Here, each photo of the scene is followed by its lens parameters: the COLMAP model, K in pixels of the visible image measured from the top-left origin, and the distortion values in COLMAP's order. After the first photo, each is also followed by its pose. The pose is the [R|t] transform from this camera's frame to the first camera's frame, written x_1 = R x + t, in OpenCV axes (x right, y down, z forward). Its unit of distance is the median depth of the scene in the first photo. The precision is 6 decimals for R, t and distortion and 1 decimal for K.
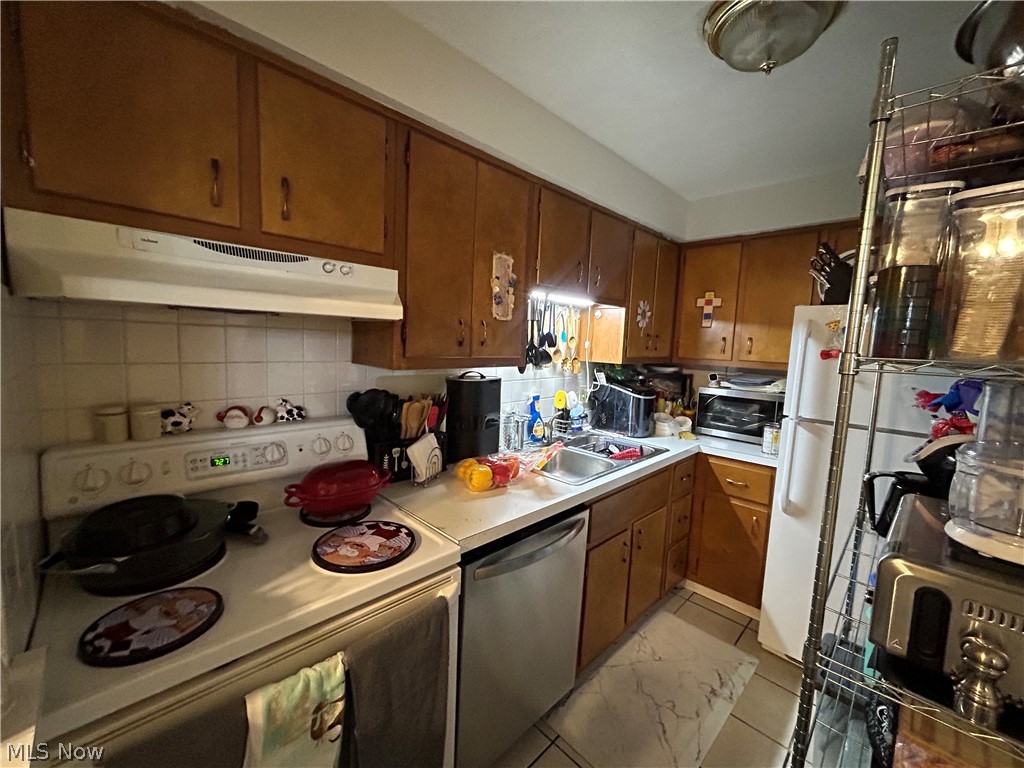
lens RADIAL K [[413.5, 0, 511.9], [0, 413.5, 383.2], [0, 0, 1]] dist [-0.000973, 0.000506]
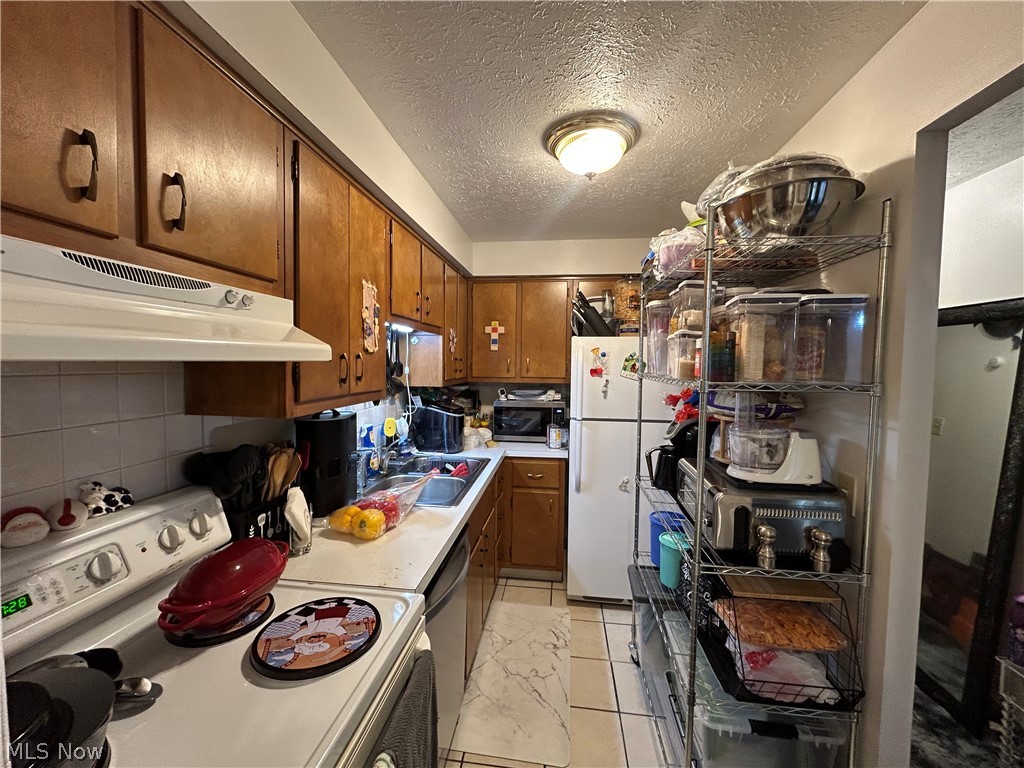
lens RADIAL K [[413.5, 0, 511.7], [0, 413.5, 382.5], [0, 0, 1]] dist [-0.000973, 0.000506]
pose [[0.789486, -0.061761, 0.610653, -0.366110], [0.084477, 0.996390, -0.008442, -0.049593], [-0.607927, 0.058251, 0.791853, 0.057187]]
